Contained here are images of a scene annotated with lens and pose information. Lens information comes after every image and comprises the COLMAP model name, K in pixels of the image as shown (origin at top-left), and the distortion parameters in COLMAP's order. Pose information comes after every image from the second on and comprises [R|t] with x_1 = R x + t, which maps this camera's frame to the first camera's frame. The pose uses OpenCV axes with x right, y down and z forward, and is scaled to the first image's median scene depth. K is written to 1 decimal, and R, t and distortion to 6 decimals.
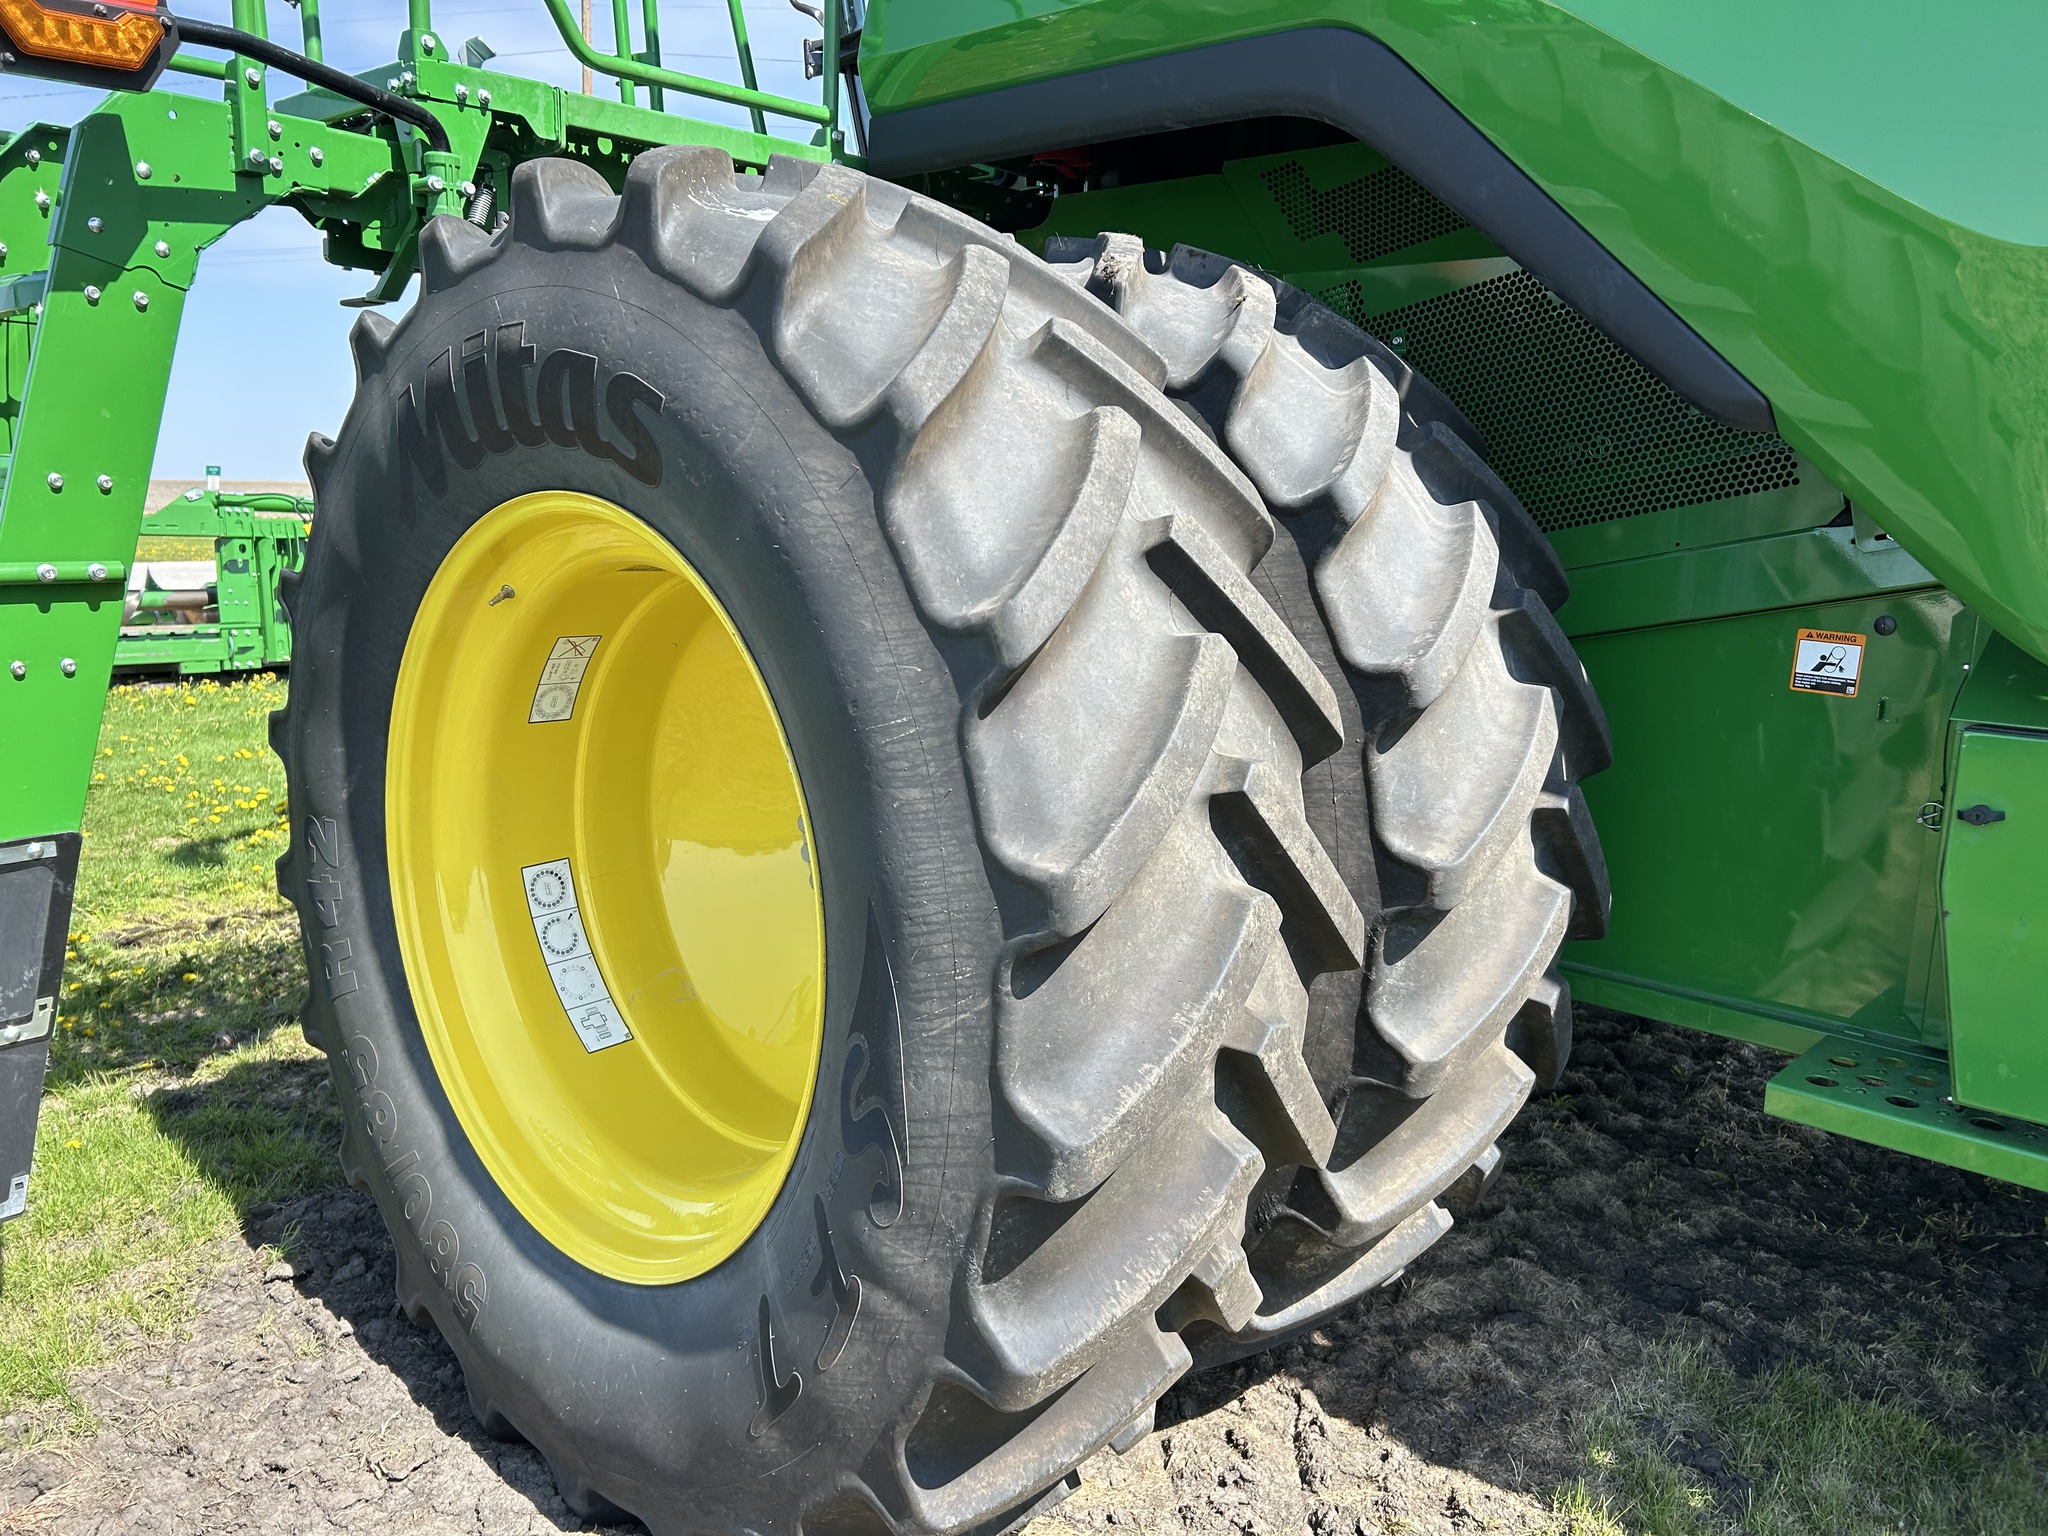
lens RADIAL K [[1532.0, 0, 1040.3], [0, 1532.0, 761.5], [0, 0, 1]] dist [0.060397, -0.071459]
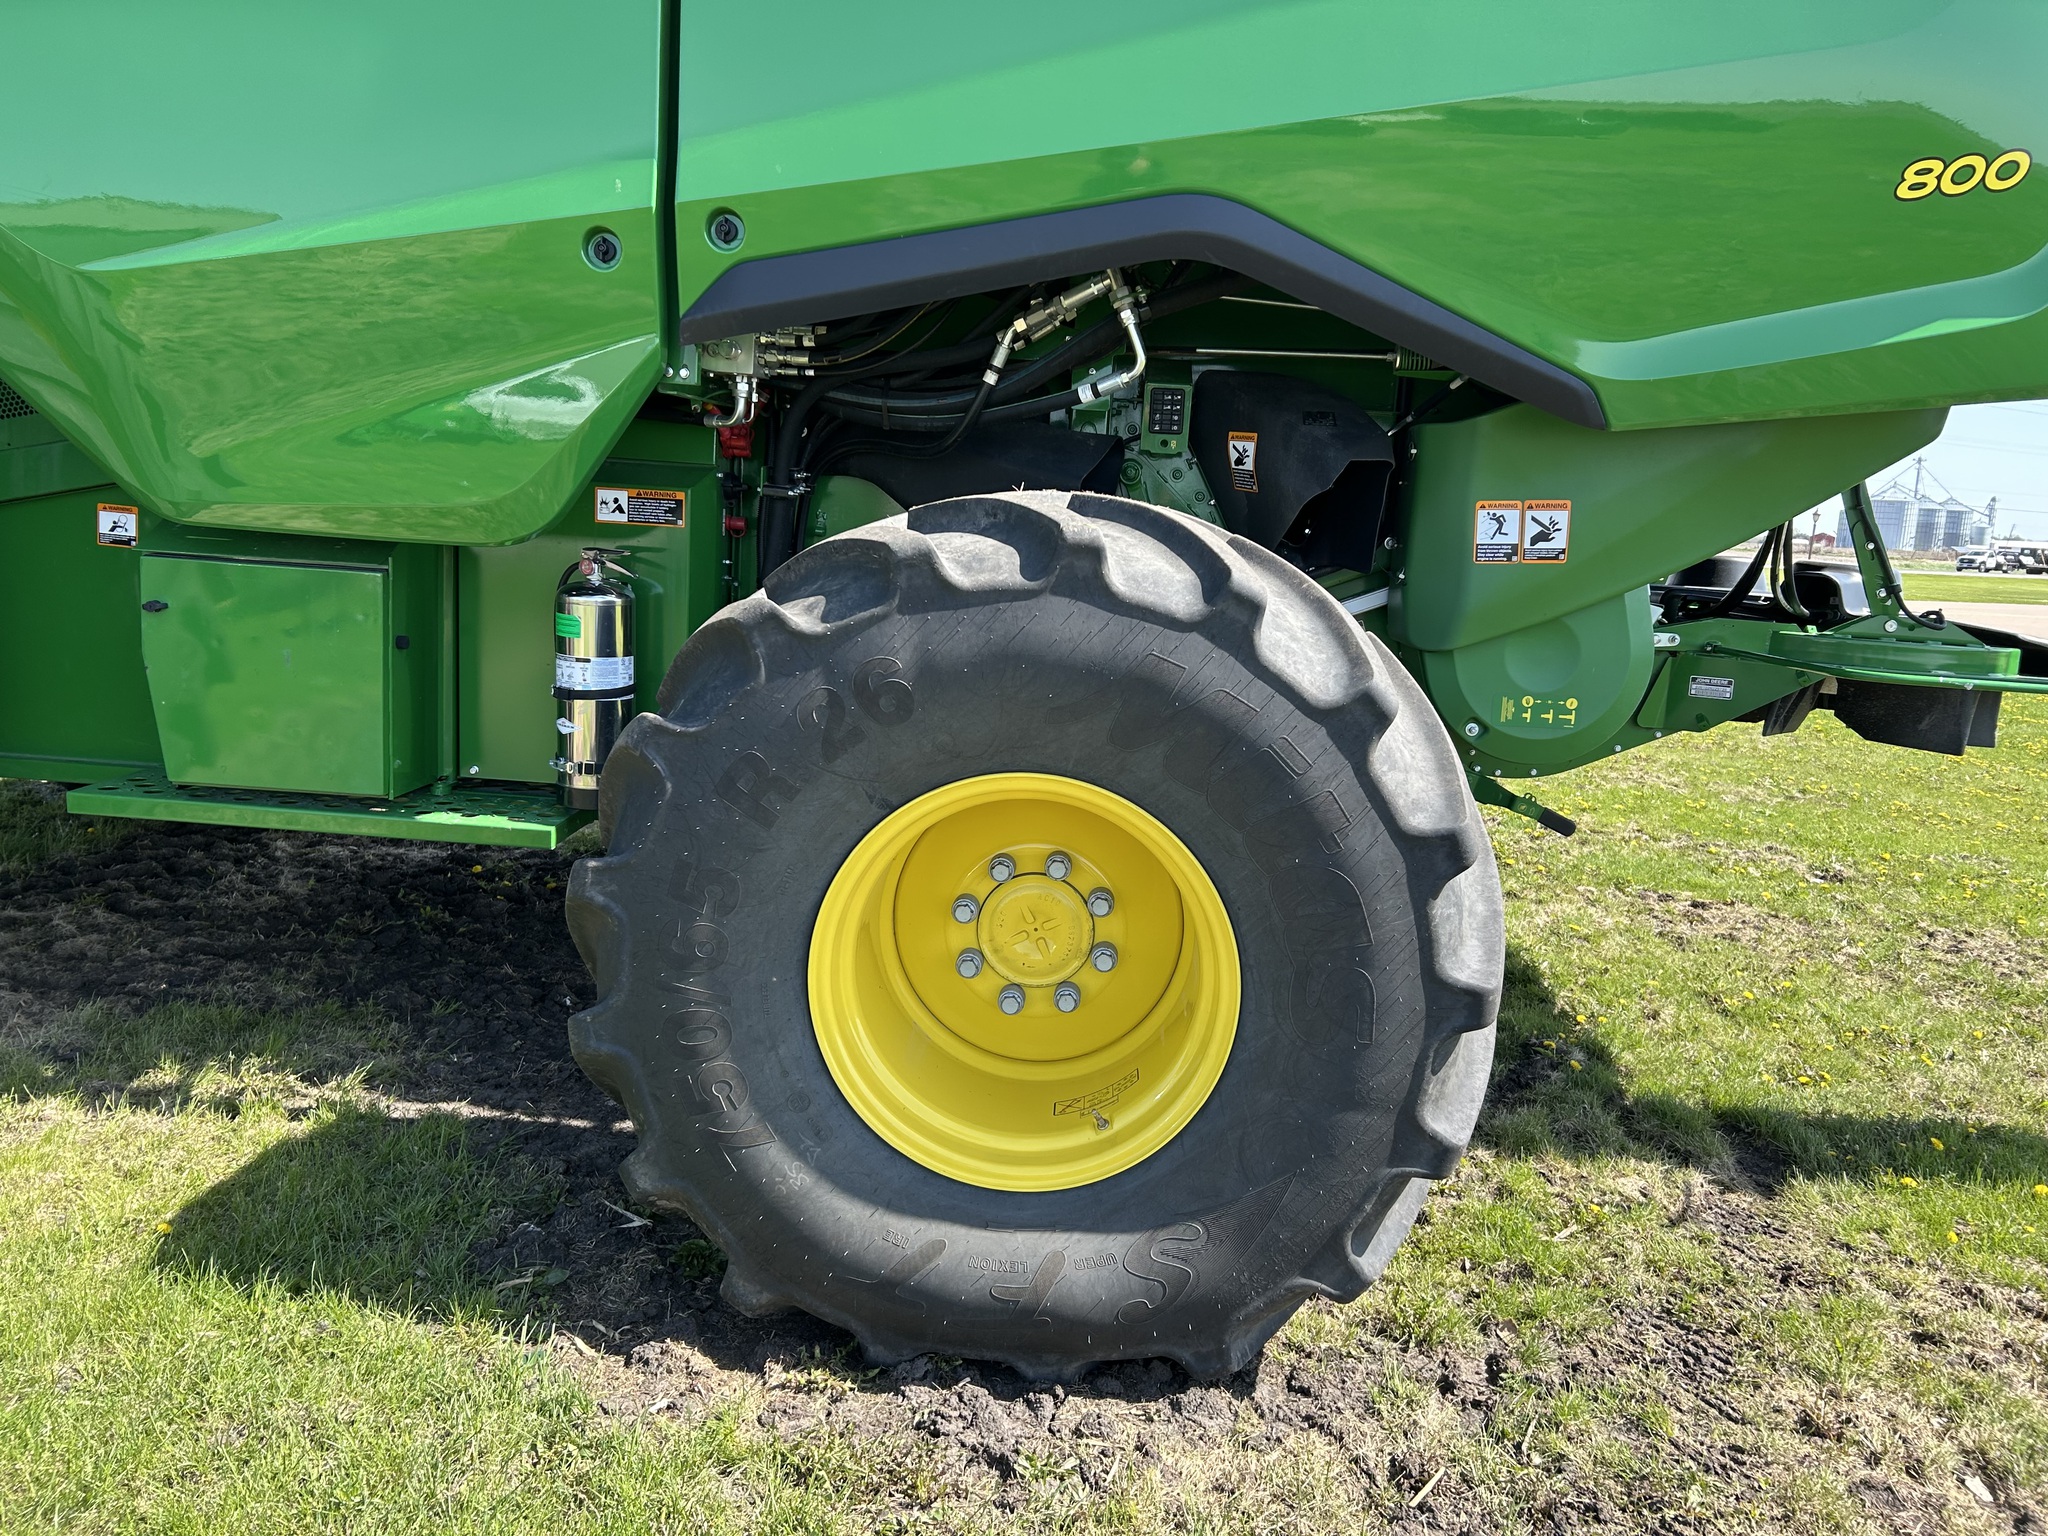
lens RADIAL K [[1532.0, 0, 1032.6], [0, 1532.0, 760.4], [0, 0, 1]] dist [0.060397, -0.071459]
pose [[0.765959, -0.085020, 0.637243, 0.290723], [0.068055, 0.996370, 0.051132, 0.210352], [-0.639277, 0.004202, 0.768965, -1.054449]]
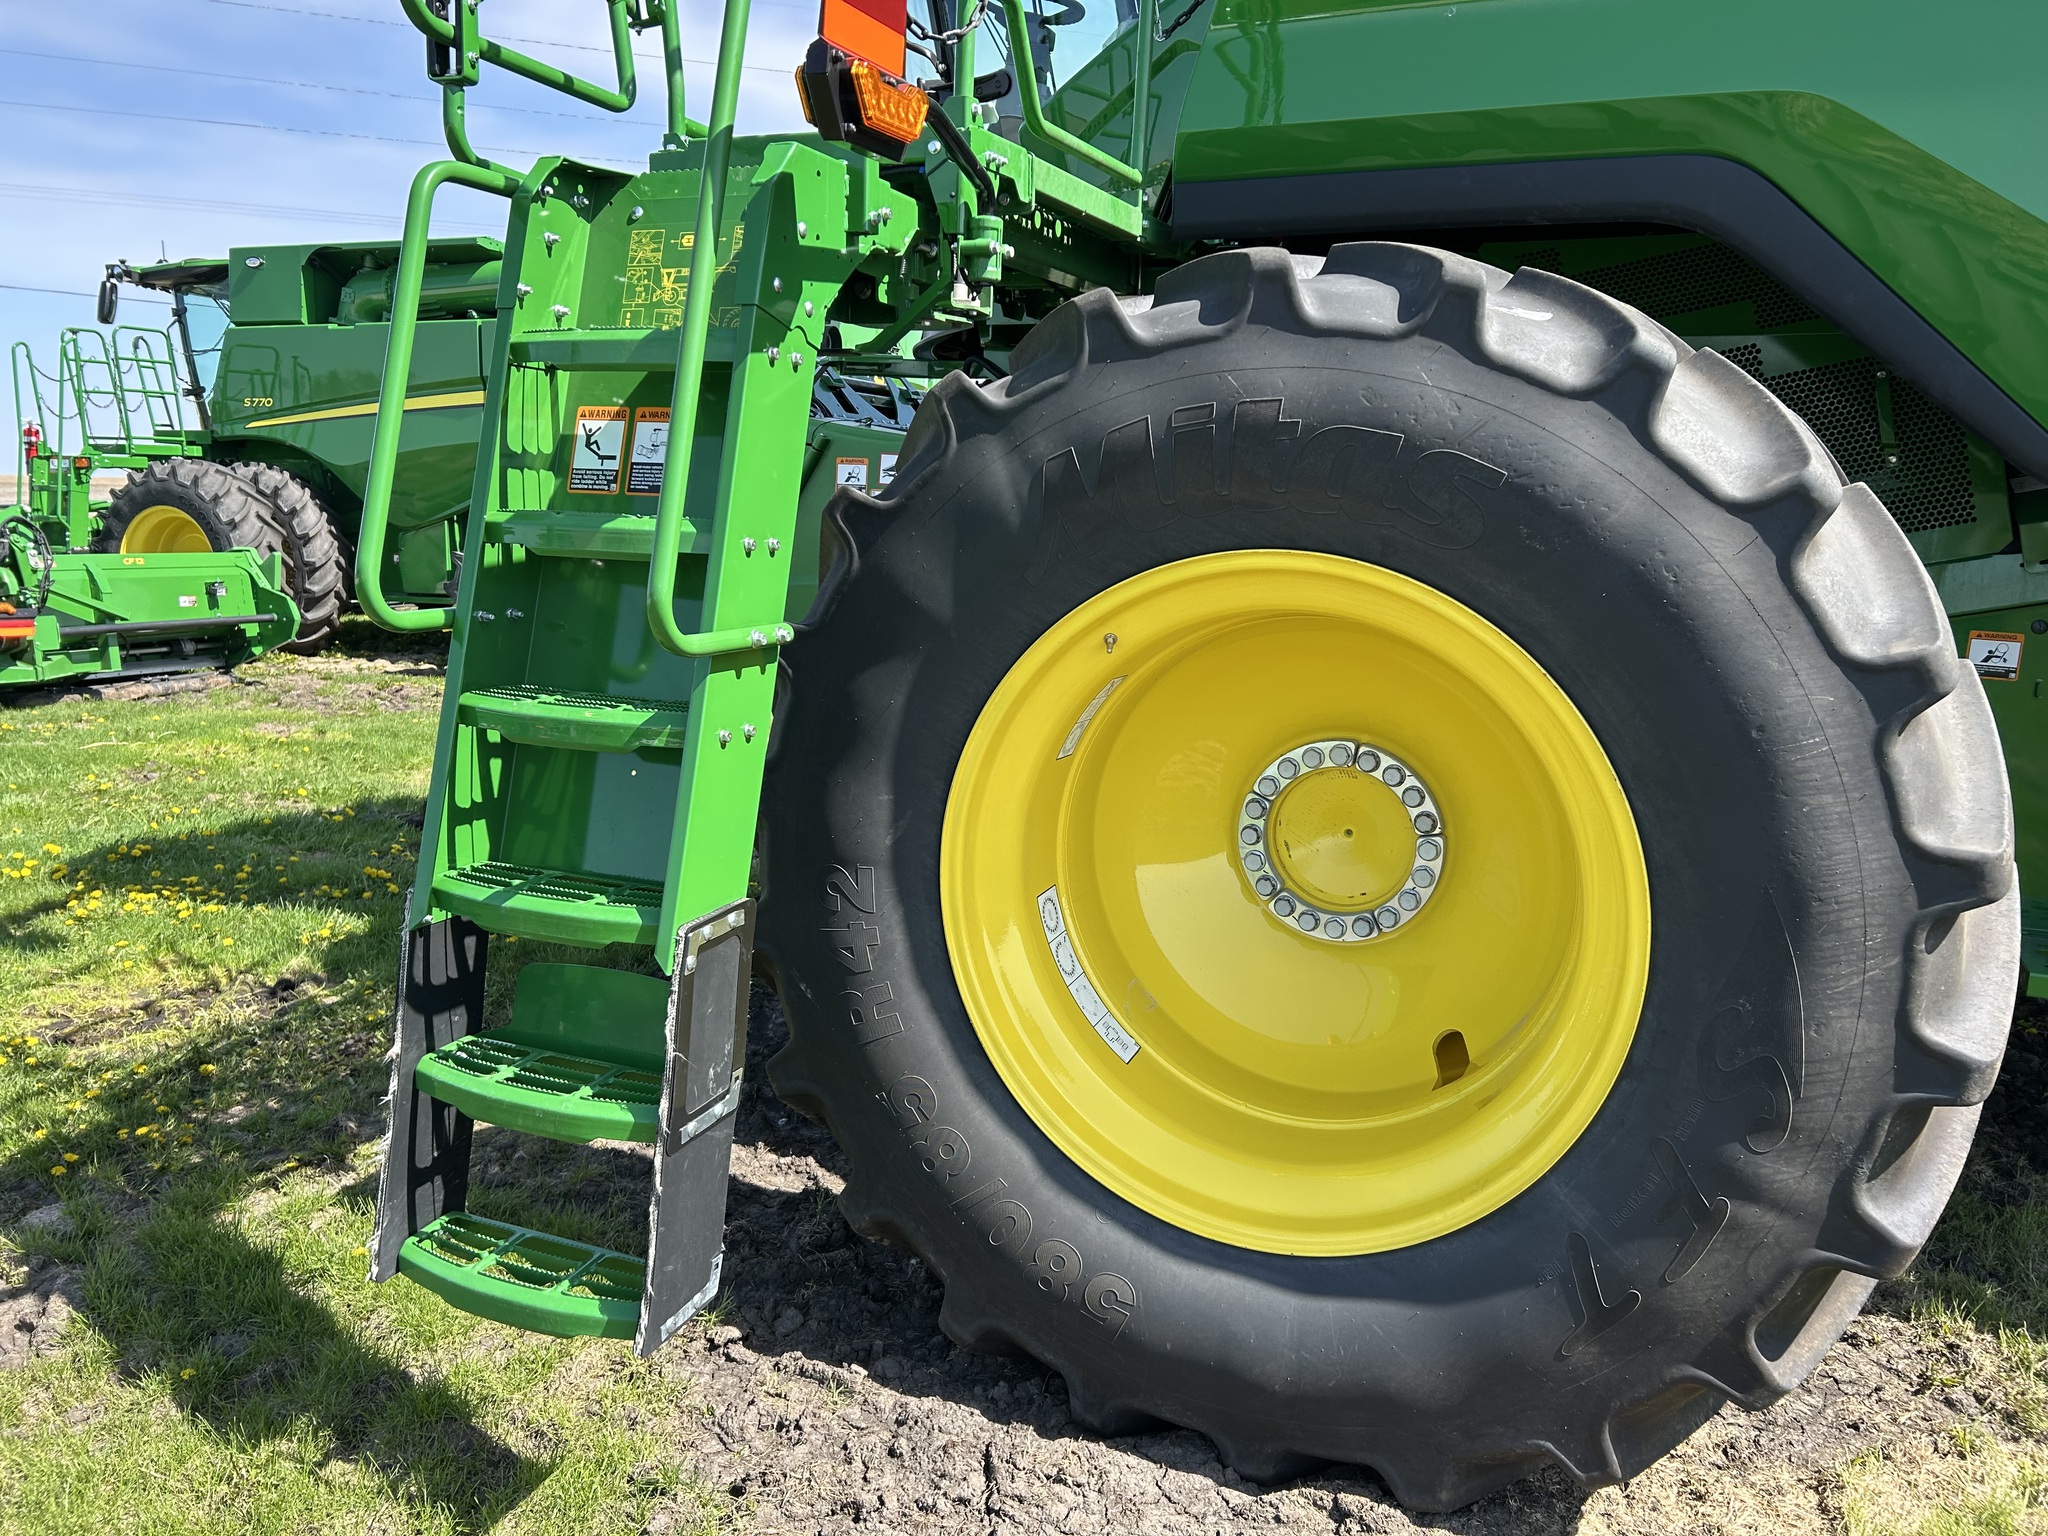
lens RADIAL K [[1532.0, 0, 1033.7], [0, 1532.0, 756.2], [0, 0, 1]] dist [0.060397, -0.071459]
pose [[0.942363, -0.059498, 0.329259, -1.003369], [0.058063, 0.998212, 0.014197, -0.062722], [-0.329515, 0.005739, 0.944133, 0.022608]]
